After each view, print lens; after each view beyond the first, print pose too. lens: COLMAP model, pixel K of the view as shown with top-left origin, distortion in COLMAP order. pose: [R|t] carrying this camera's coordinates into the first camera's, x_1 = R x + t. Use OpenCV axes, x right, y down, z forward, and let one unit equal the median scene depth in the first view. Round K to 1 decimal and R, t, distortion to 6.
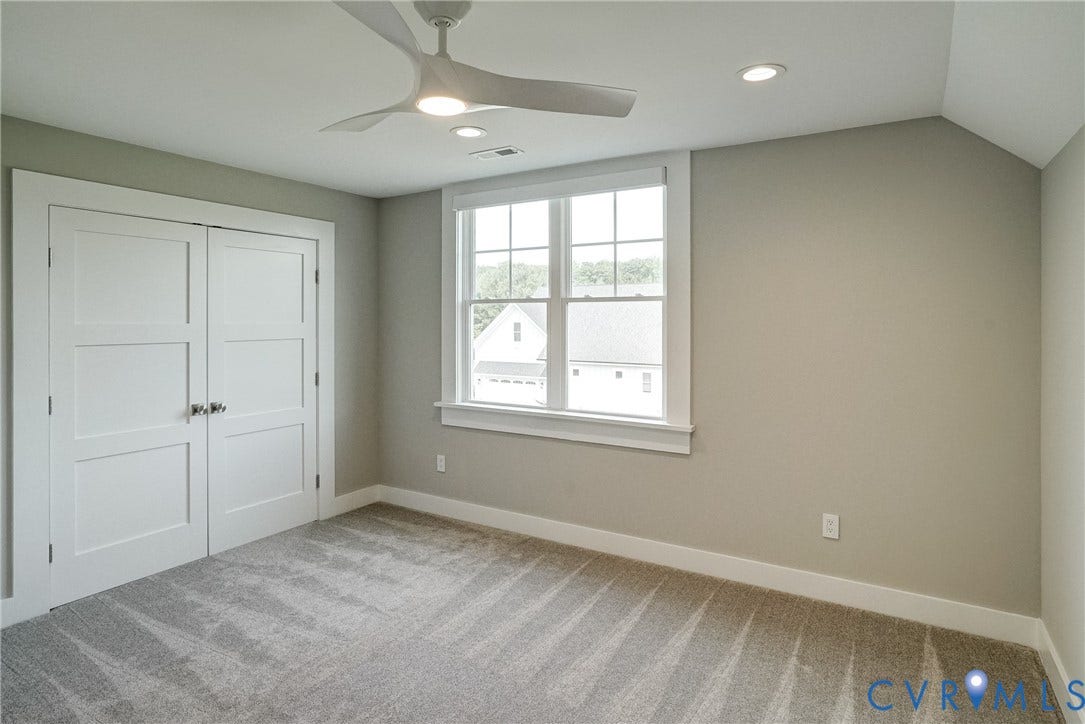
lens RADIAL K [[610.1, 0, 536.3], [0, 610.1, 317.9], [0, 0, 1]] dist [-0.042424, 0.030556]
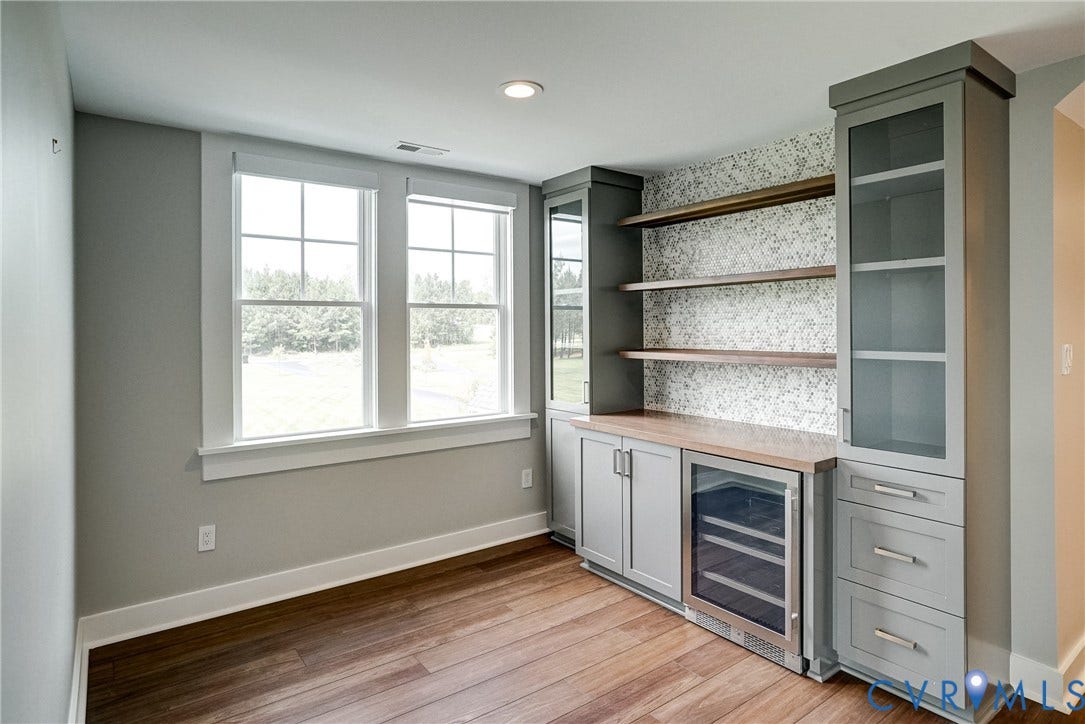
lens RADIAL K [[610.1, 0, 536.3], [0, 610.1, 317.9], [0, 0, 1]] dist [-0.042424, 0.030556]
pose [[0.350489, 0.012557, 0.936483, -0.671892], [0.000173, 0.999909, -0.013472, 0.003165], [-0.936567, 0.004884, 0.350455, 0.428437]]
